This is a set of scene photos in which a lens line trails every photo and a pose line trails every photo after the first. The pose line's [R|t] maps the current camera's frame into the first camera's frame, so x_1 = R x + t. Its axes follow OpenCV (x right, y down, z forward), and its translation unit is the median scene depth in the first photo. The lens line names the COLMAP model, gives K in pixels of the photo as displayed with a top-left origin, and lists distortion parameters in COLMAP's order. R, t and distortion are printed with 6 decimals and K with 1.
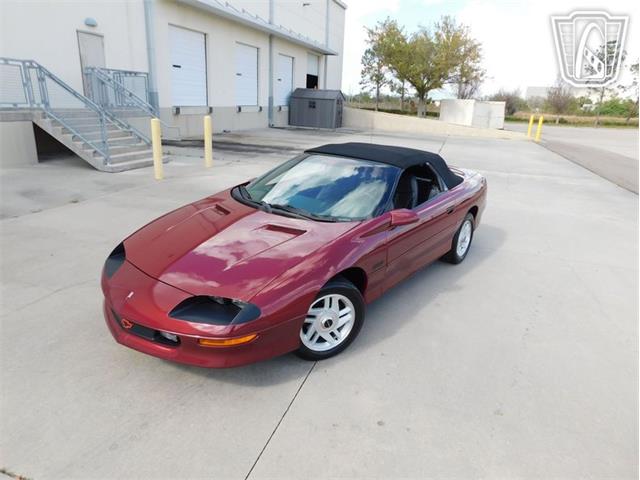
lens RADIAL K [[419.0, 0, 319.0], [0, 419.0, 234.4], [0, 0, 1]] dist [-0.067361, 0.048606]
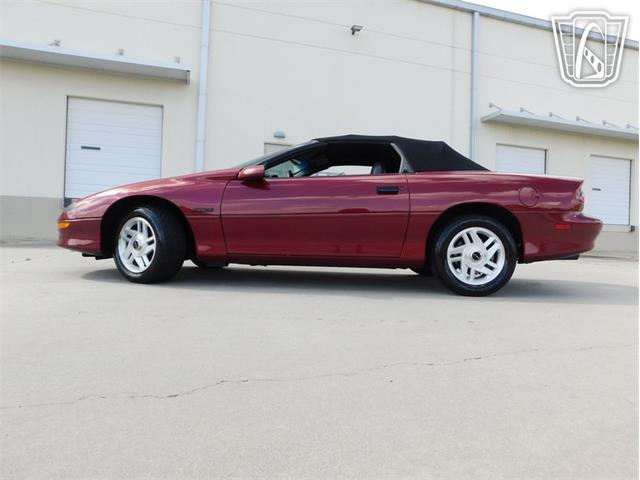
lens RADIAL K [[419.0, 0, 320.5], [0, 419.0, 237.4], [0, 0, 1]] dist [-0.067361, 0.048606]
pose [[0.583755, -0.024625, -0.811556, 0.348856], [-0.252617, 0.944421, -0.210365, 0.085570], [0.771631, 0.327814, 0.545090, 0.217586]]
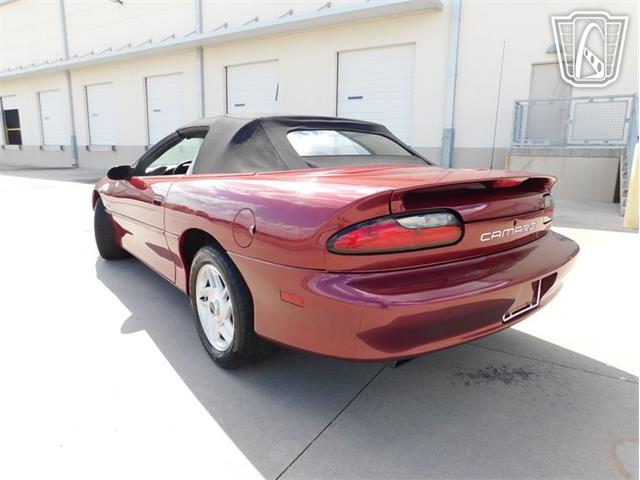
lens RADIAL K [[419.0, 0, 319.2], [0, 419.0, 234.8], [0, 0, 1]] dist [-0.067361, 0.048606]
pose [[-0.233660, 0.142365, -0.961839, 0.349688], [-0.318470, 0.923450, 0.214049, -0.090236], [0.918684, 0.356332, -0.170435, 0.548888]]
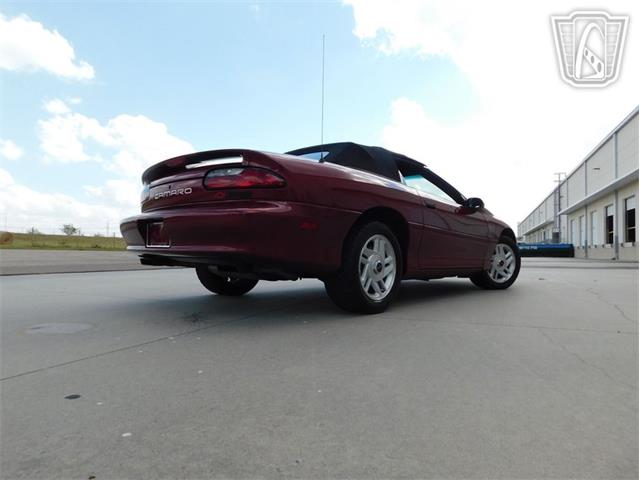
lens RADIAL K [[419.0, 0, 320.2], [0, 419.0, 233.7], [0, 0, 1]] dist [-0.067361, 0.048606]
pose [[-0.995301, -0.060289, 0.075774, 0.047528], [-0.038092, 0.963214, 0.266023, -0.129534], [-0.089025, 0.261886, -0.960984, 0.845191]]
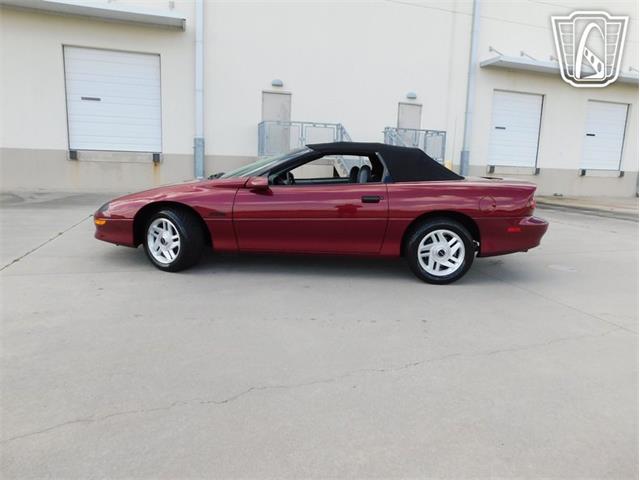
lens RADIAL K [[419.0, 0, 320.7], [0, 419.0, 235.1], [0, 0, 1]] dist [-0.067361, 0.048606]
pose [[0.587152, 0.108295, -0.802200, 0.404429], [-0.254421, 0.965478, -0.055881, 0.038628], [0.768454, 0.236907, 0.594435, 0.164778]]
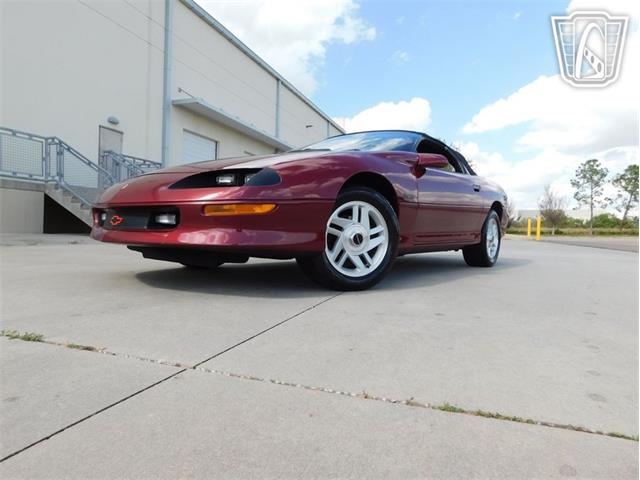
lens RADIAL K [[419.0, 0, 318.4], [0, 419.0, 236.3], [0, 0, 1]] dist [-0.067361, 0.048606]
pose [[0.999831, -0.017806, -0.004539, -0.014857], [0.015699, 0.956097, -0.292631, 0.127114], [0.009550, 0.292510, 0.956215, 0.057474]]
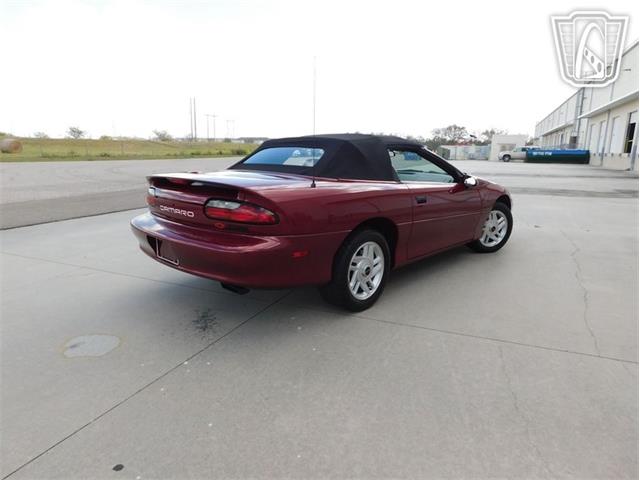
lens RADIAL K [[419.0, 0, 319.6], [0, 419.0, 234.8], [0, 0, 1]] dist [-0.067361, 0.048606]
pose [[-0.993289, -0.079056, 0.084423, 0.039233], [-0.027325, 0.869666, 0.492884, -0.209291], [-0.112385, 0.487269, -0.865990, 0.837343]]
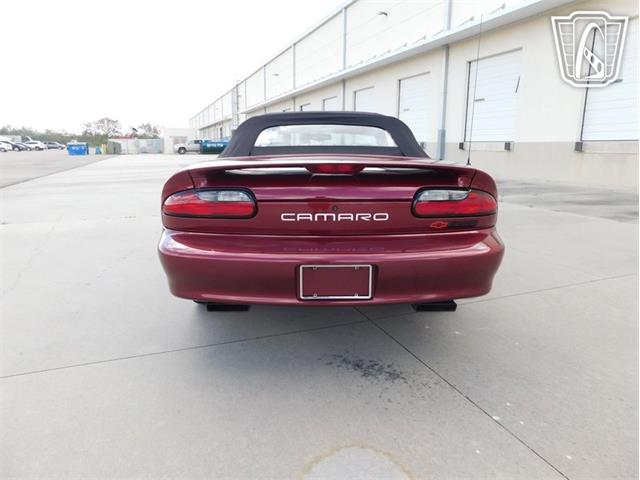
lens RADIAL K [[419.0, 0, 320.0], [0, 419.0, 234.6], [0, 0, 1]] dist [-0.067361, 0.048606]
pose [[-0.770557, 0.083062, -0.631936, 0.282187], [-0.231606, 0.887208, 0.399026, -0.143712], [0.593802, 0.453832, -0.664406, 0.712438]]
